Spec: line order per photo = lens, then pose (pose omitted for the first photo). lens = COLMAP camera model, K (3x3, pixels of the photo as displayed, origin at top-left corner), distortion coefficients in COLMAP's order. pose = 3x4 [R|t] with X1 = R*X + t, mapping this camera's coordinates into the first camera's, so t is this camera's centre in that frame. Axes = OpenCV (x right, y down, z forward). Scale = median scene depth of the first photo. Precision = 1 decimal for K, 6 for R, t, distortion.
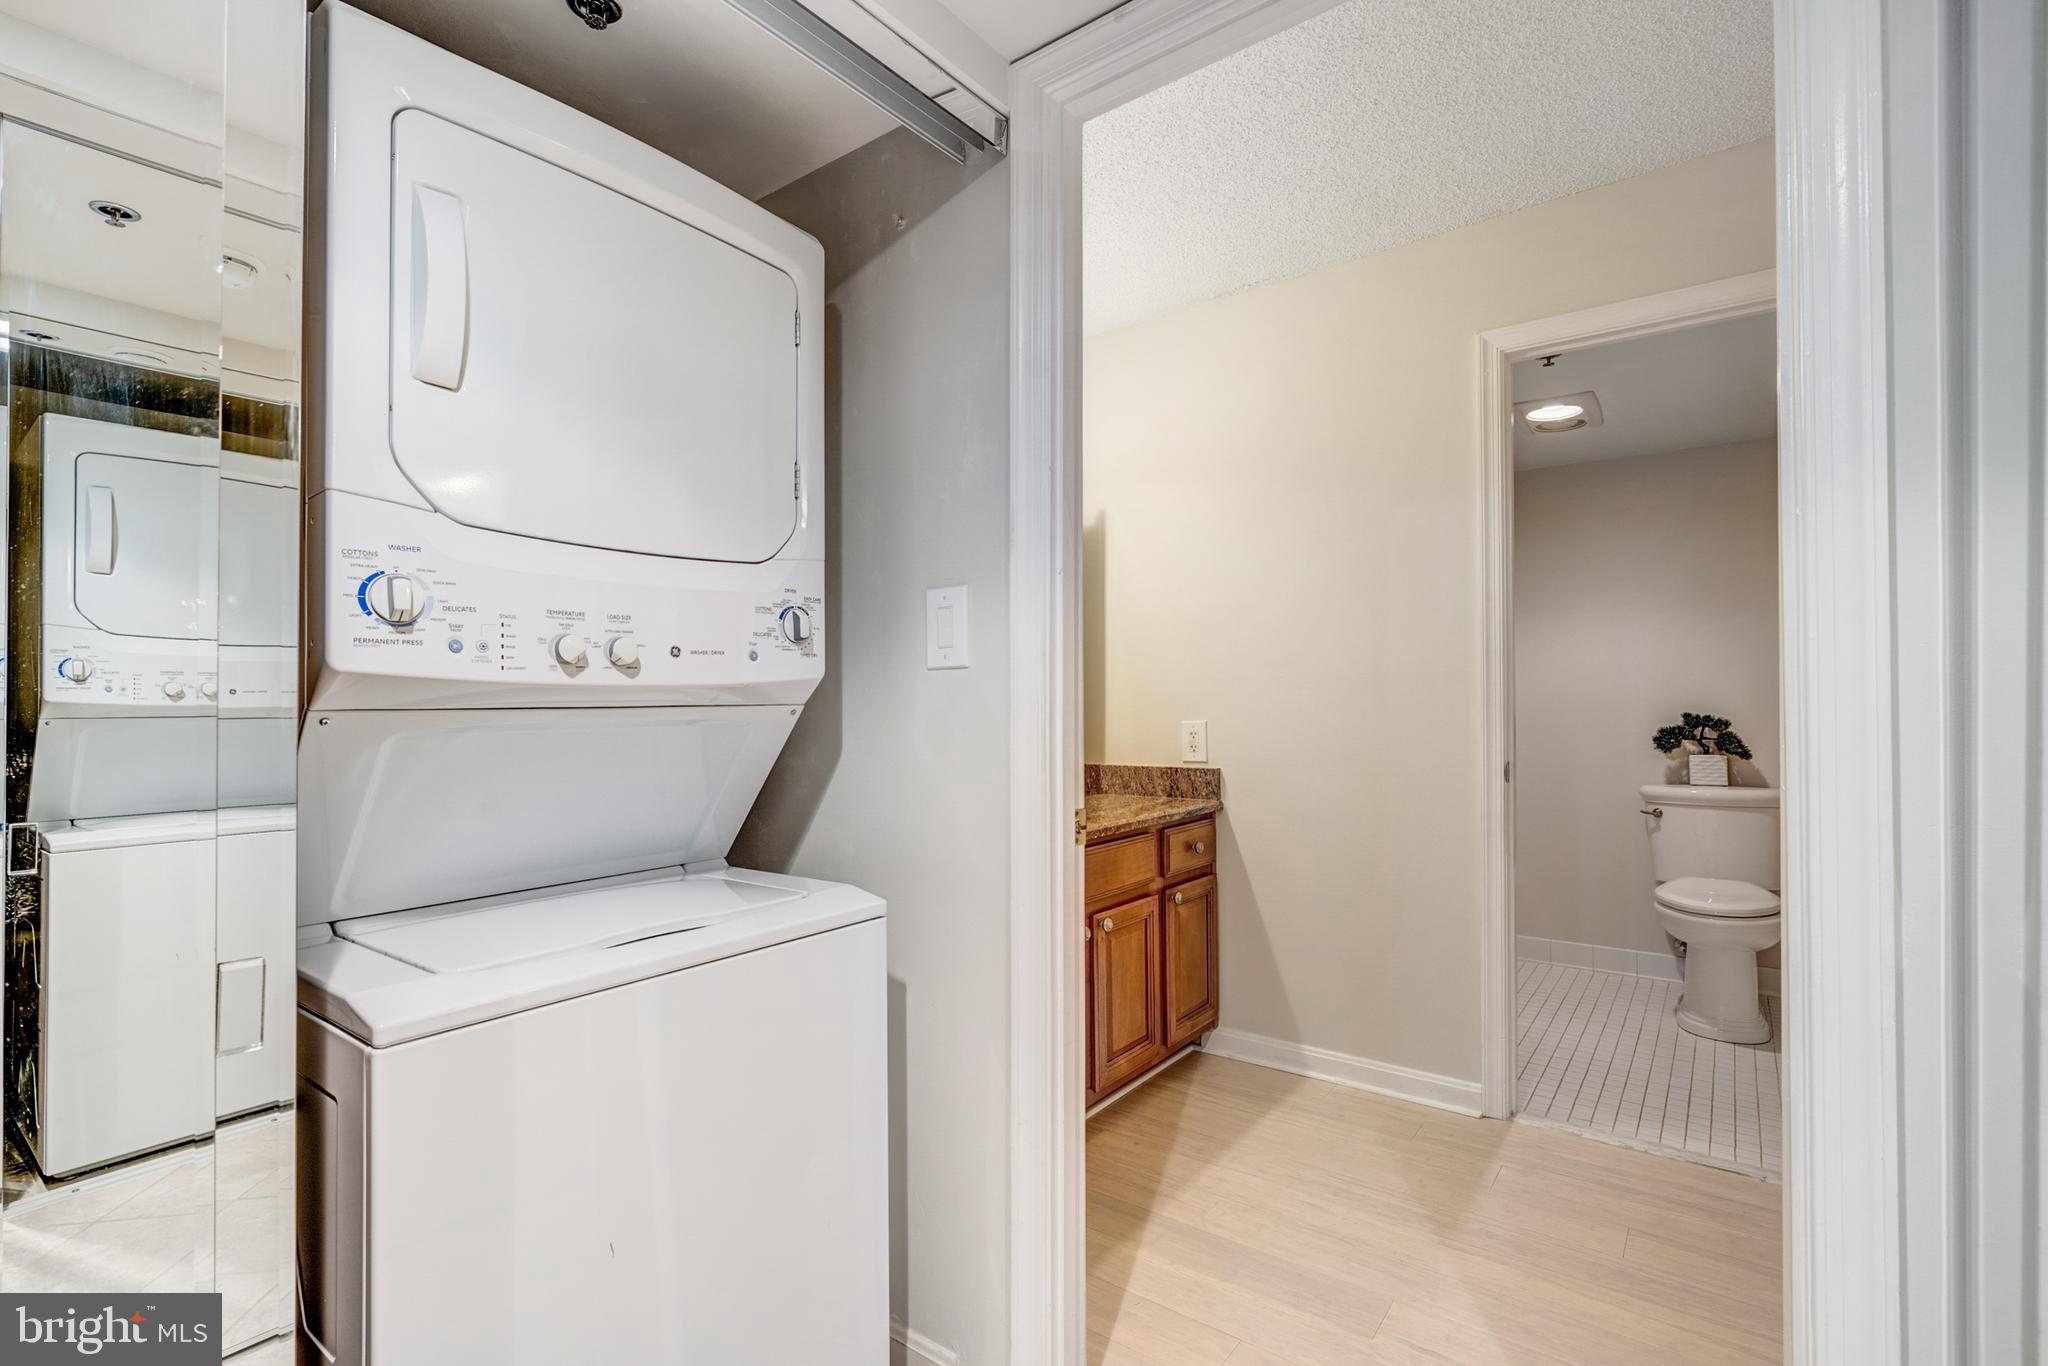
lens RADIAL K [[945.7, 0, 1033.4], [0, 945.7, 687.9], [0, 0, 1]] dist [-0.005945, -0.000029]
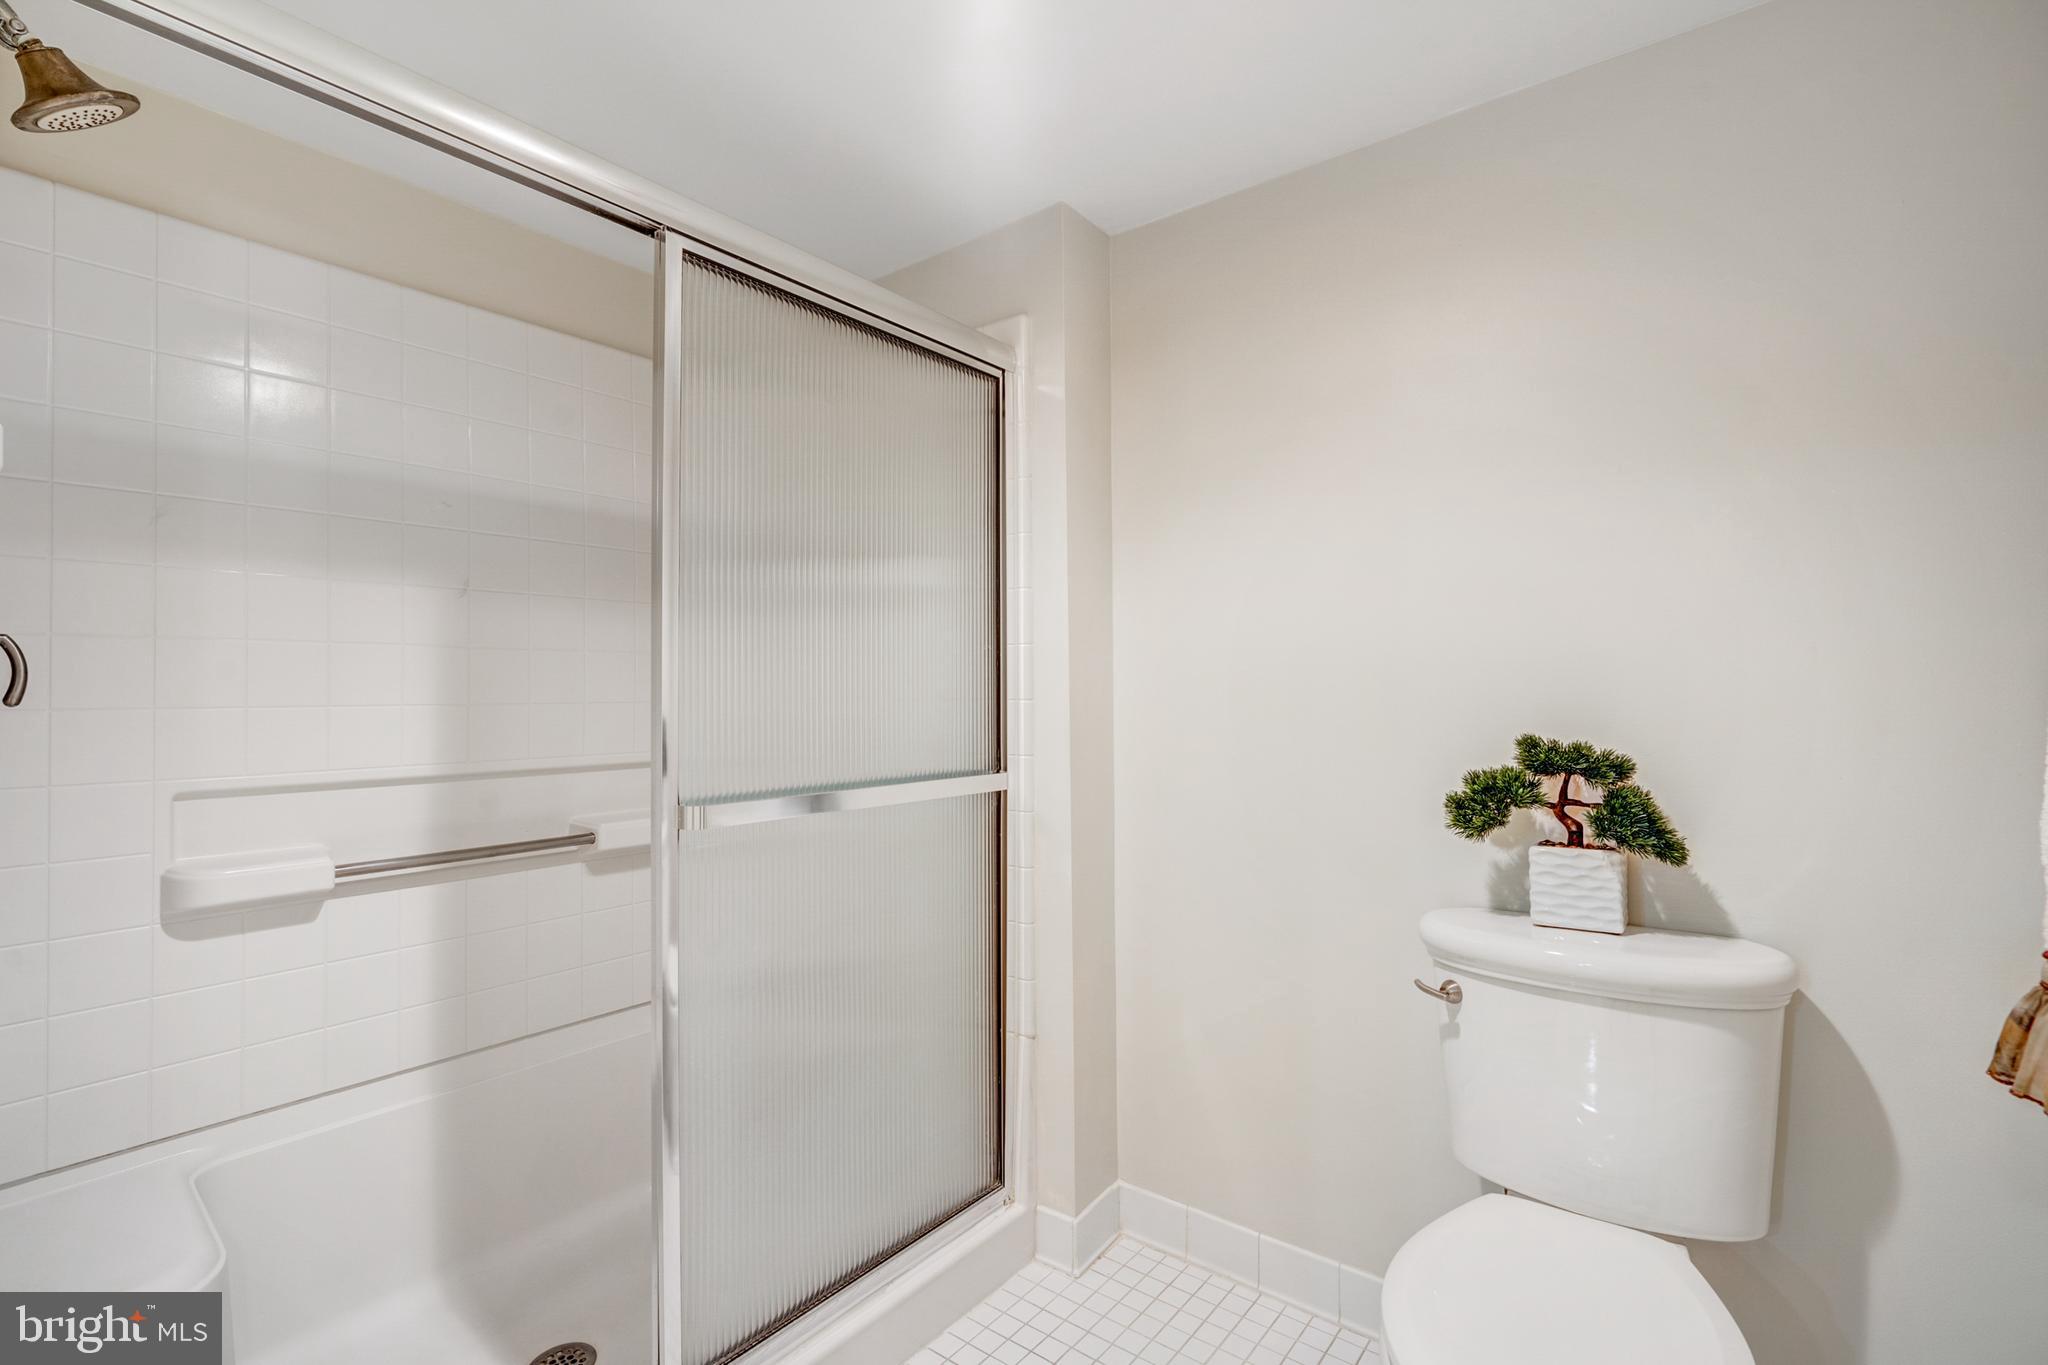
lens RADIAL K [[945.7, 0, 1036.1], [0, 945.7, 674.6], [0, 0, 1]] dist [-0.005945, -0.000029]
pose [[0.999922, 0.002953, -0.012112, 0.506868], [-0.003129, 0.999890, -0.014495, 0.006920], [0.012068, 0.014532, 0.999822, 0.620823]]
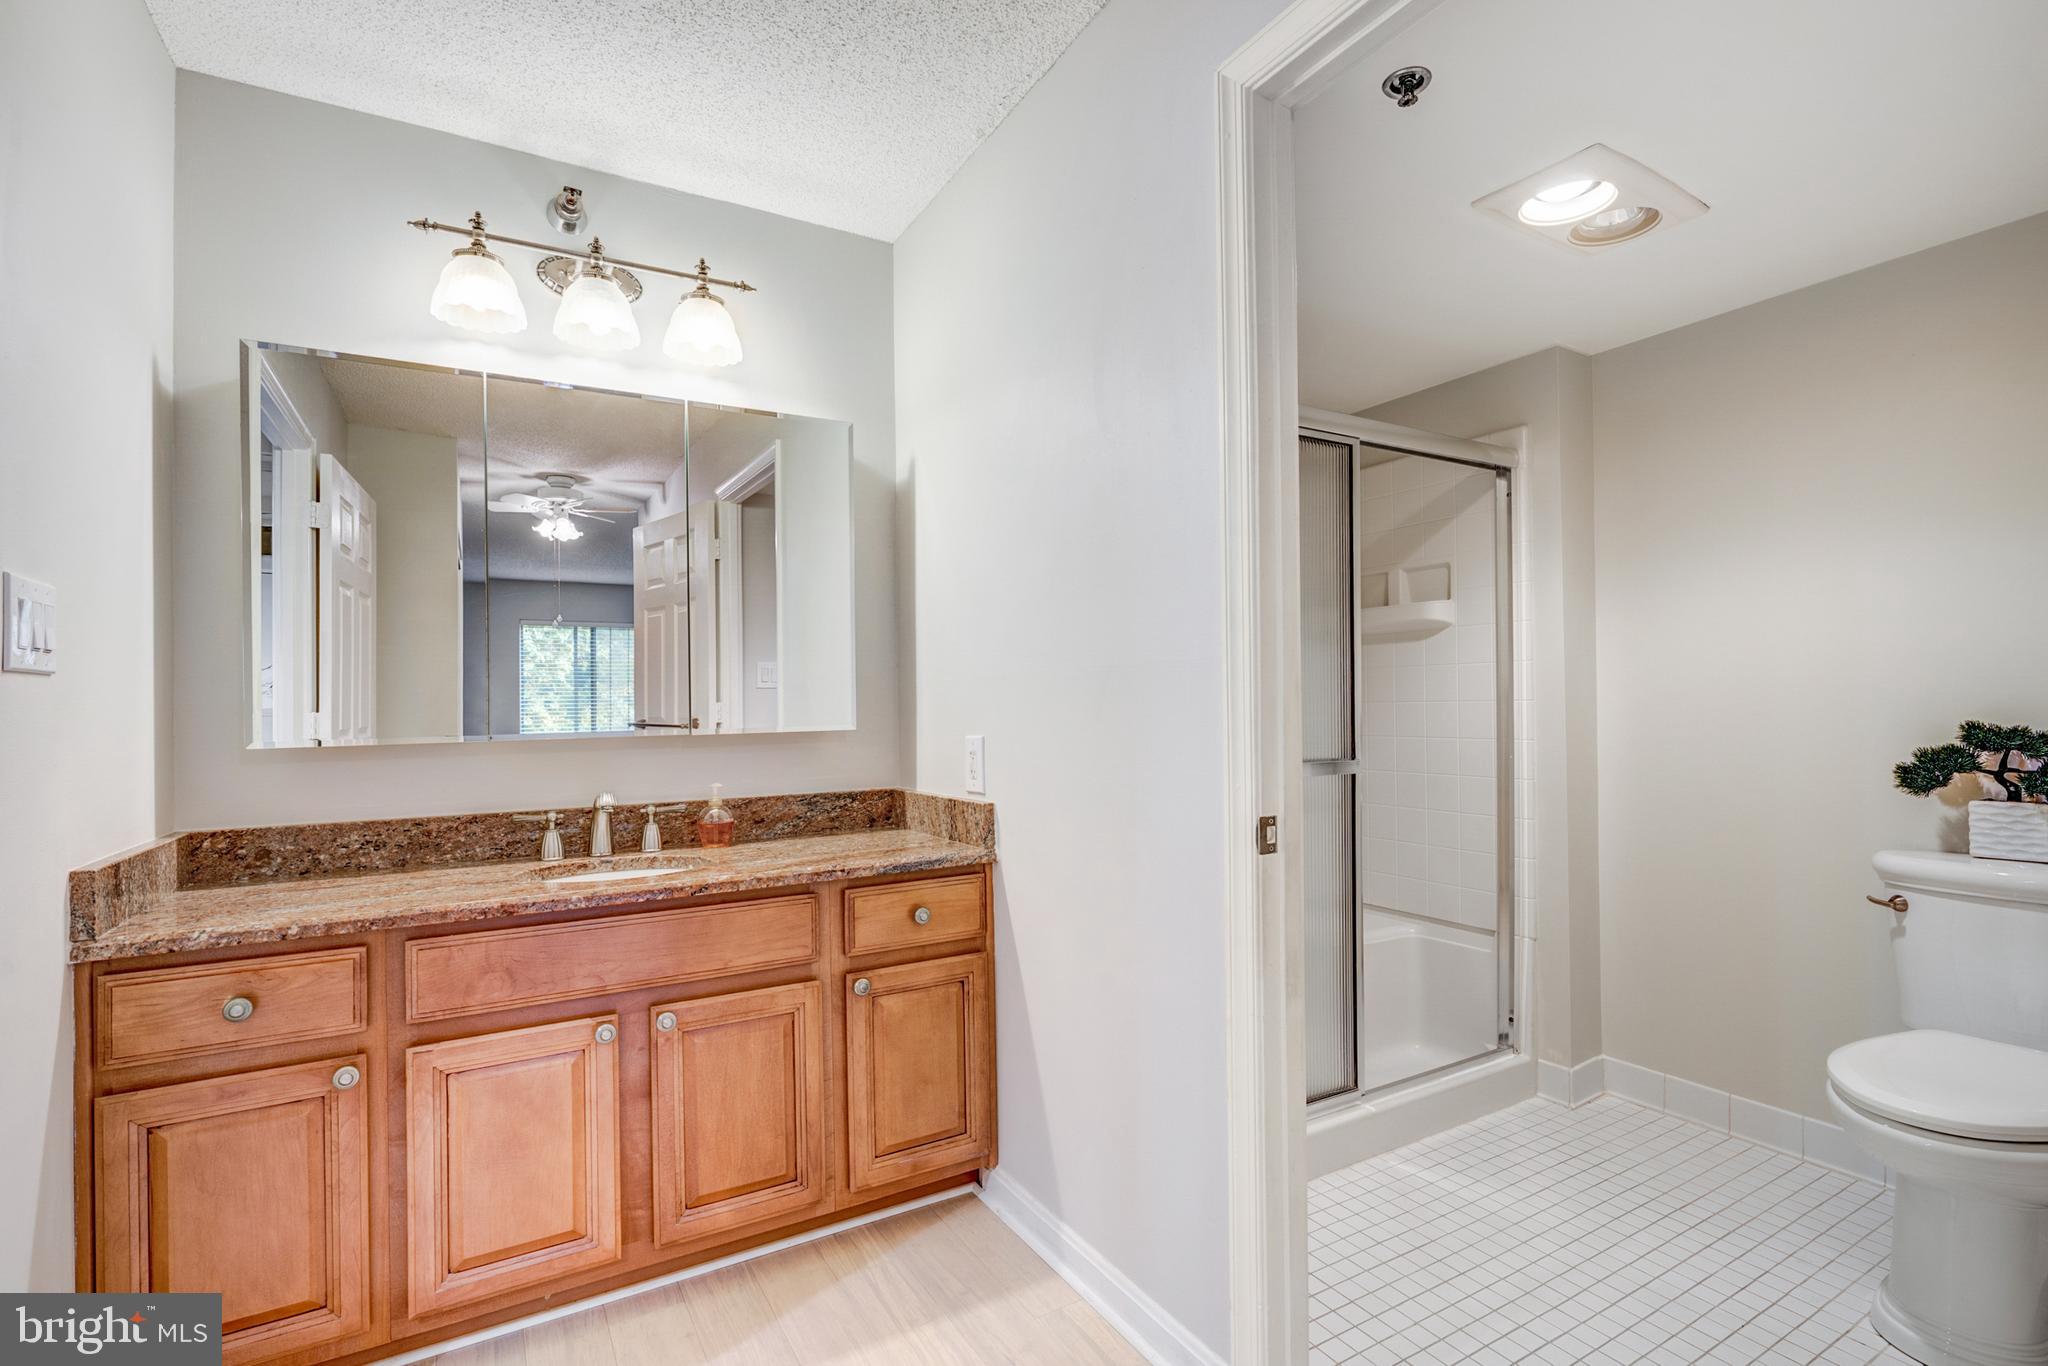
lens RADIAL K [[945.7, 0, 1016.9], [0, 945.7, 697.8], [0, 0, 1]] dist [-0.005945, -0.000029]
pose [[0.919528, -0.009050, -0.392920, 0.415795], [0.014195, 0.999847, 0.010191, -0.000781], [0.392768, -0.014948, 0.919516, 0.302542]]
